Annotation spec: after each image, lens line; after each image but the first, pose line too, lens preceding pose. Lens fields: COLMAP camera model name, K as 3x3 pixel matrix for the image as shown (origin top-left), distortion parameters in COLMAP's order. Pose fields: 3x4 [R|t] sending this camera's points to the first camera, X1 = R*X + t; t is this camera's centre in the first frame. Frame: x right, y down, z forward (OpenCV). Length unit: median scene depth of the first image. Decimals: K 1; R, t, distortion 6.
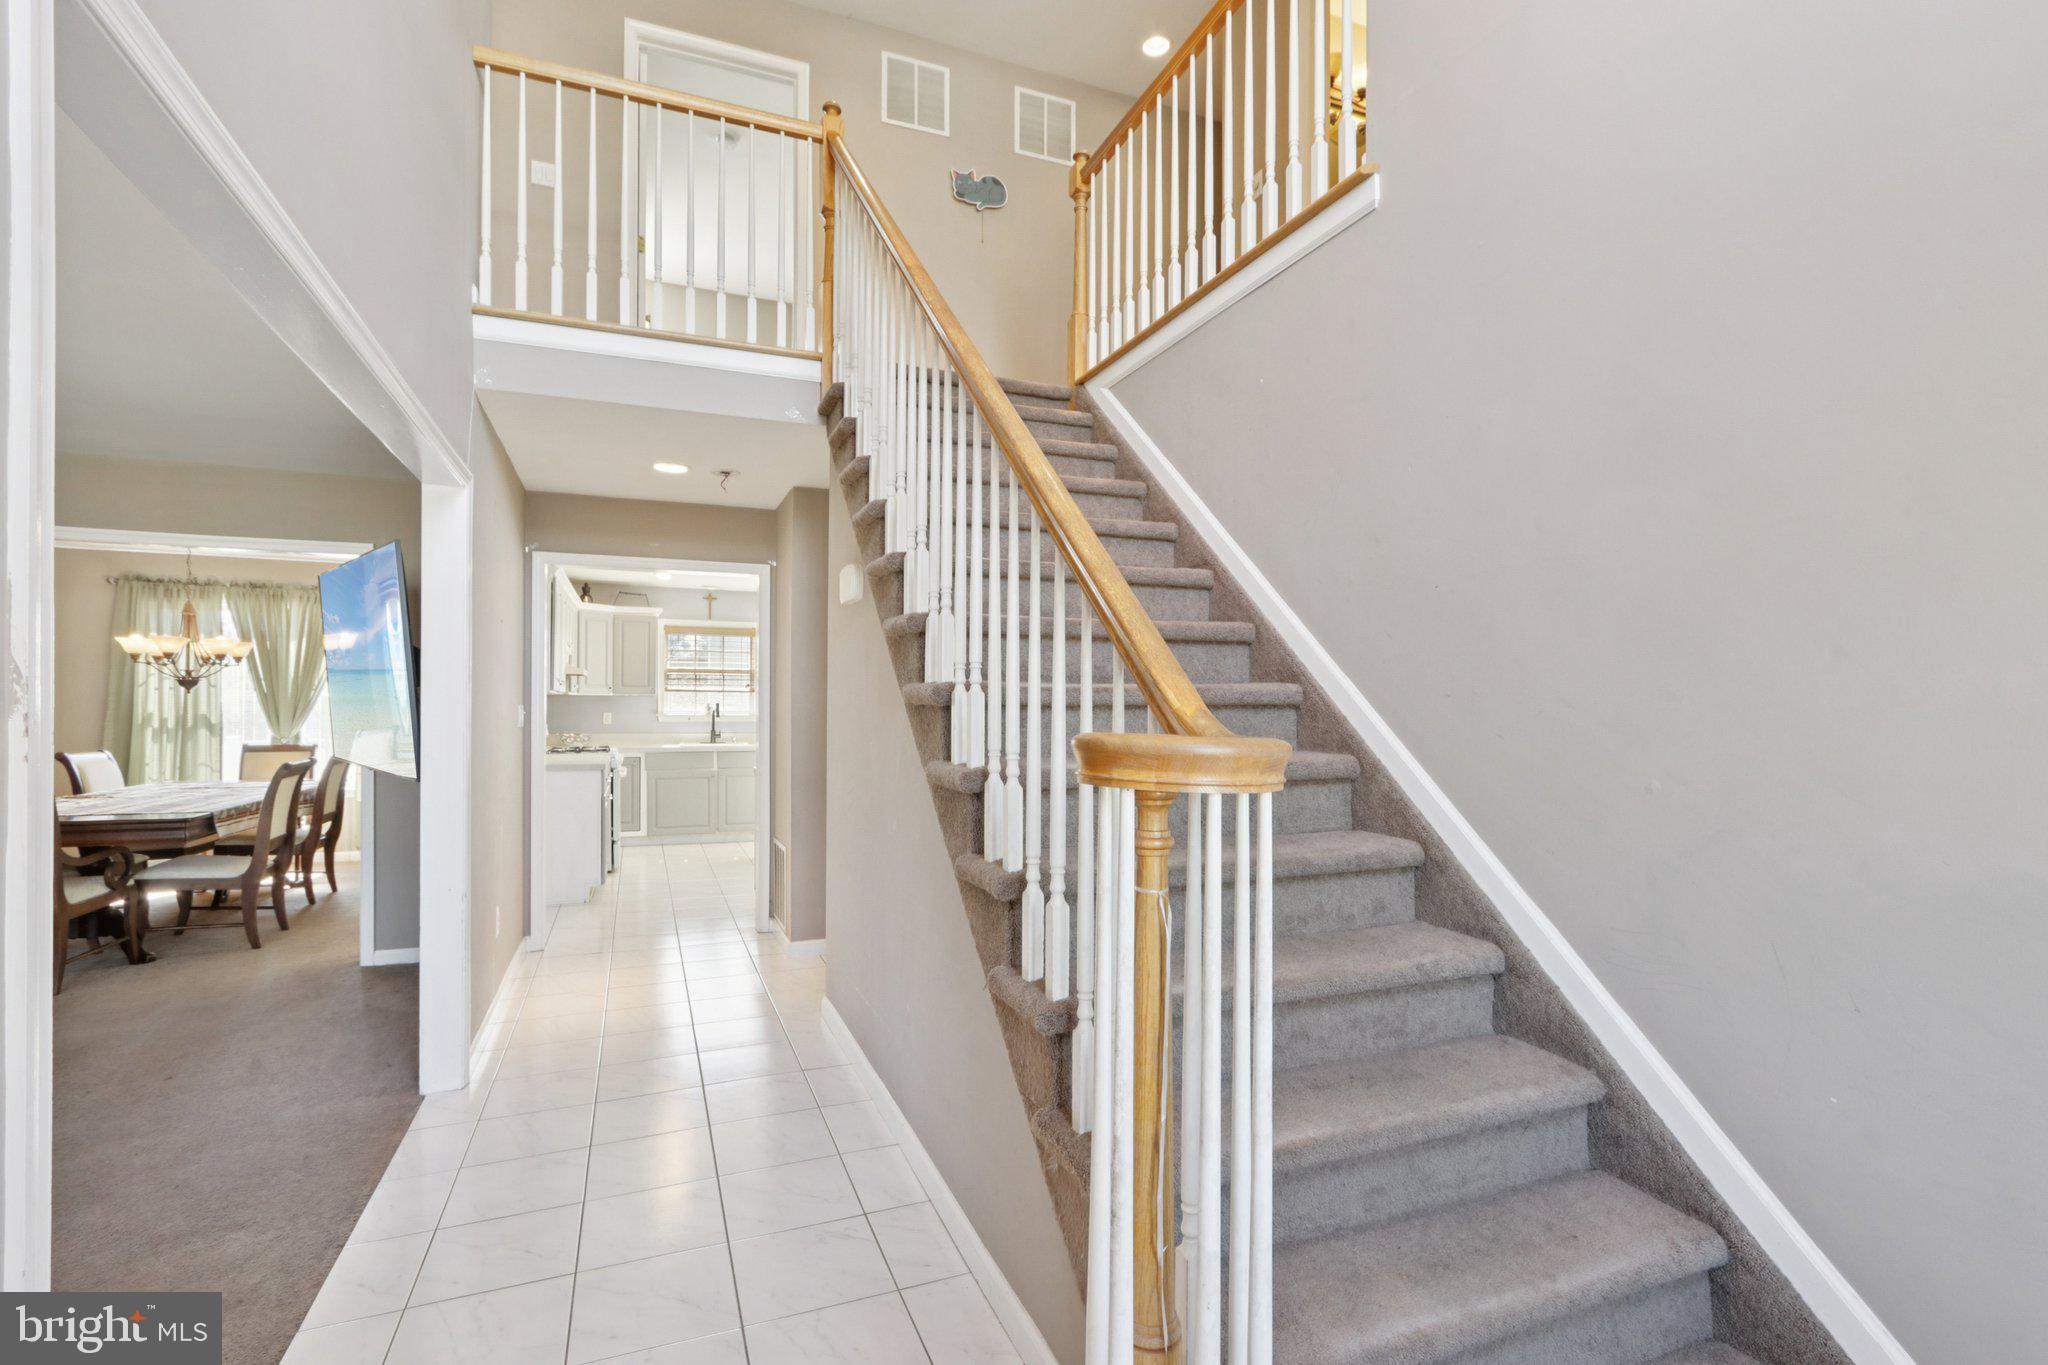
lens RADIAL K [[942.9, 0, 1019.0], [0, 942.9, 697.4], [0, 0, 1]] dist [-0.005127, -0.001026]
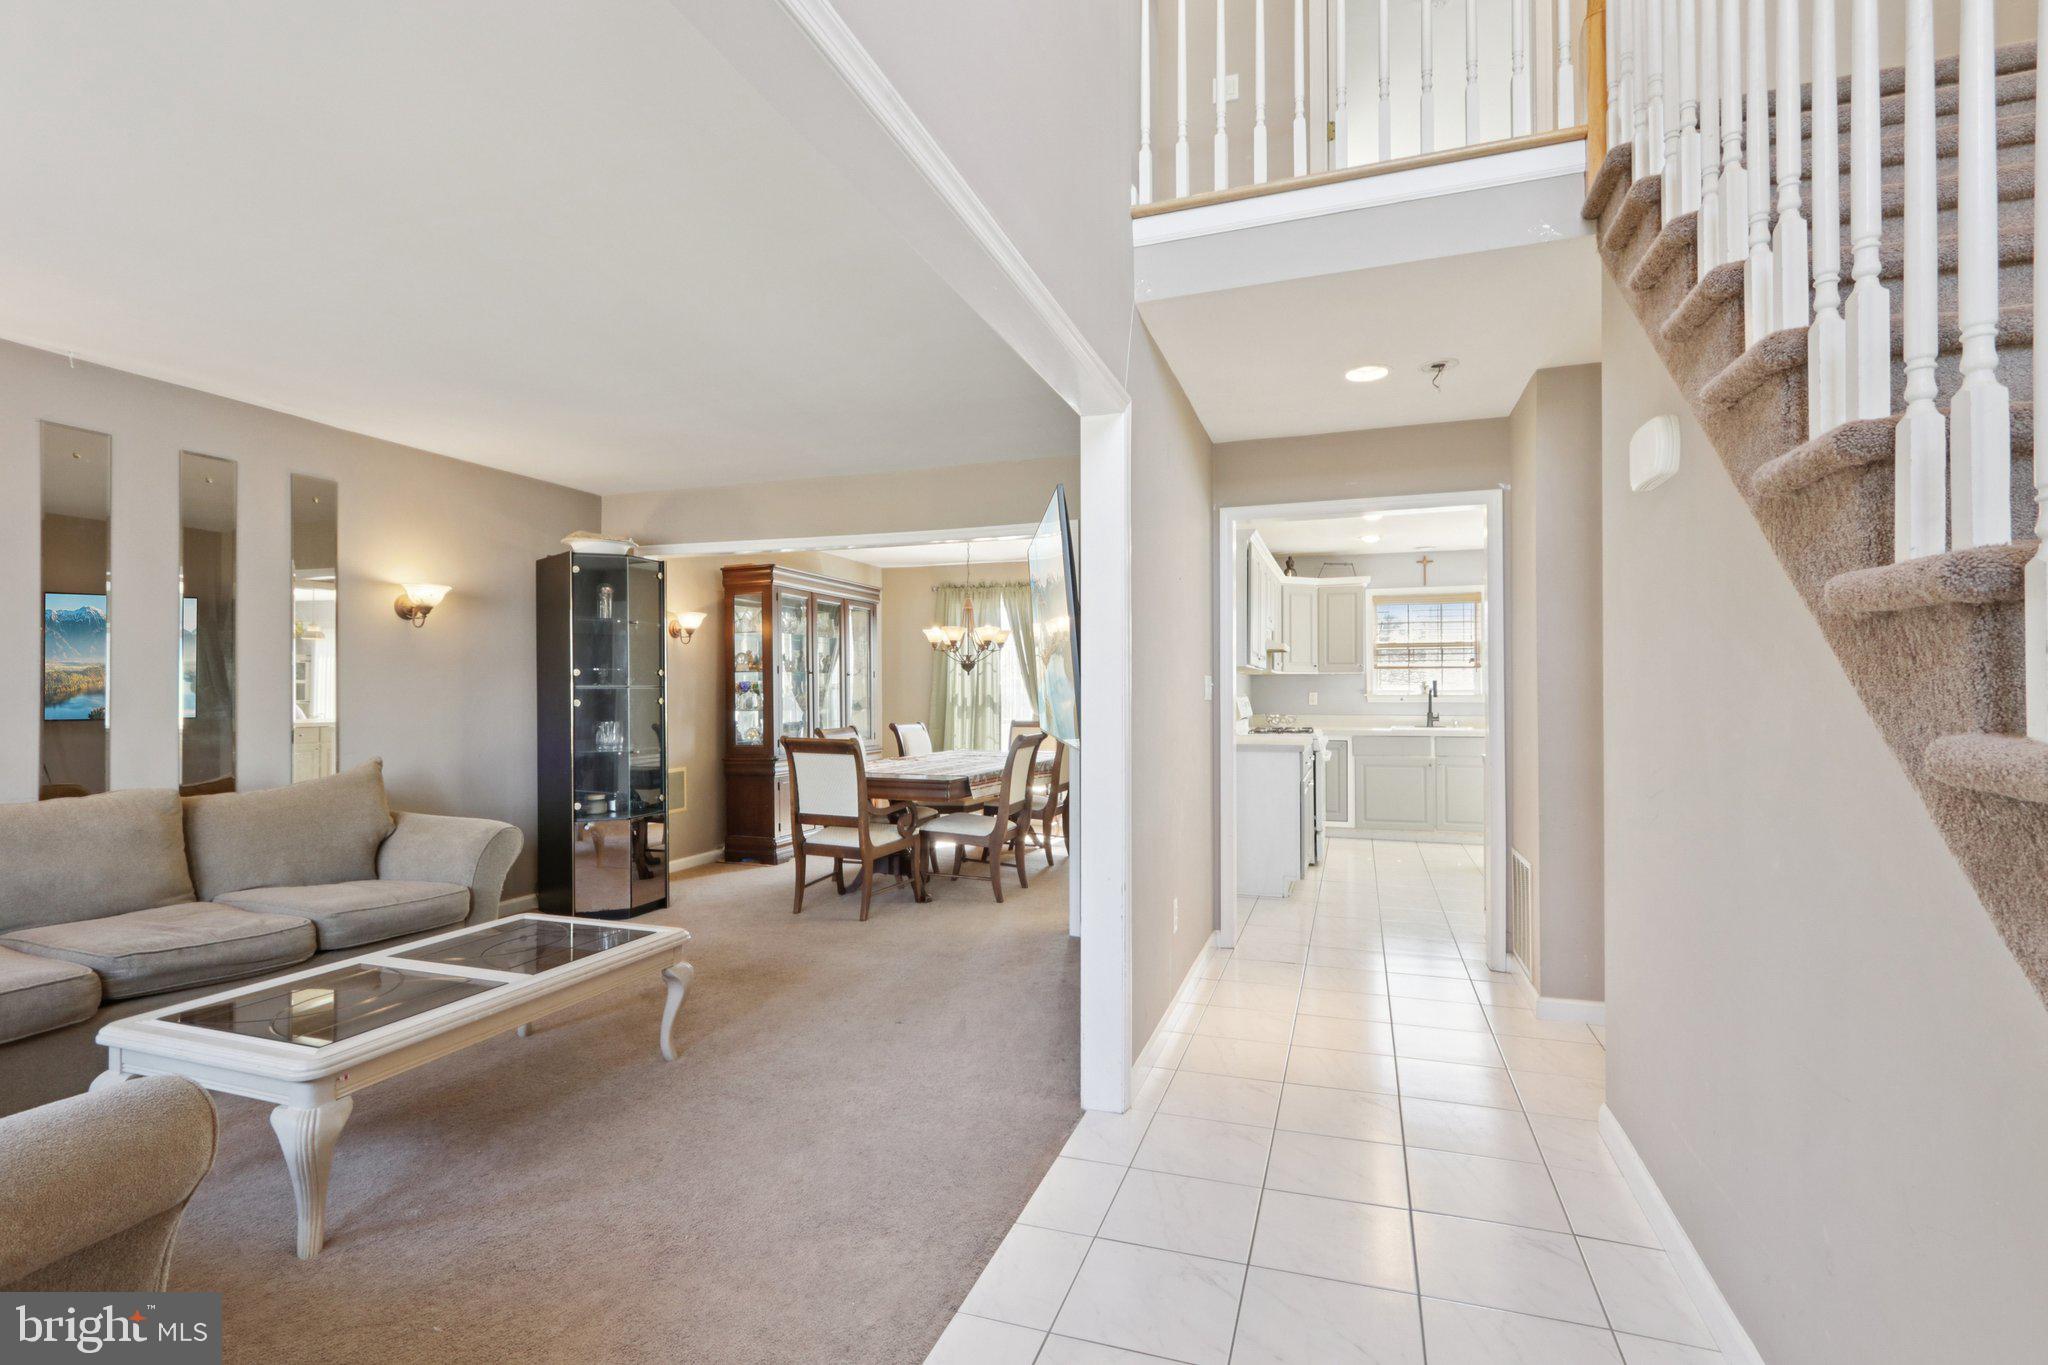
lens RADIAL K [[942.9, 0, 1022.6], [0, 942.9, 691.7], [0, 0, 1]] dist [-0.005127, -0.001026]
pose [[0.748544, -0.007888, -0.663038, -0.052840], [0.011215, 0.999937, 0.000765, 0.018395], [0.662991, -0.008009, 0.748585, 0.177319]]
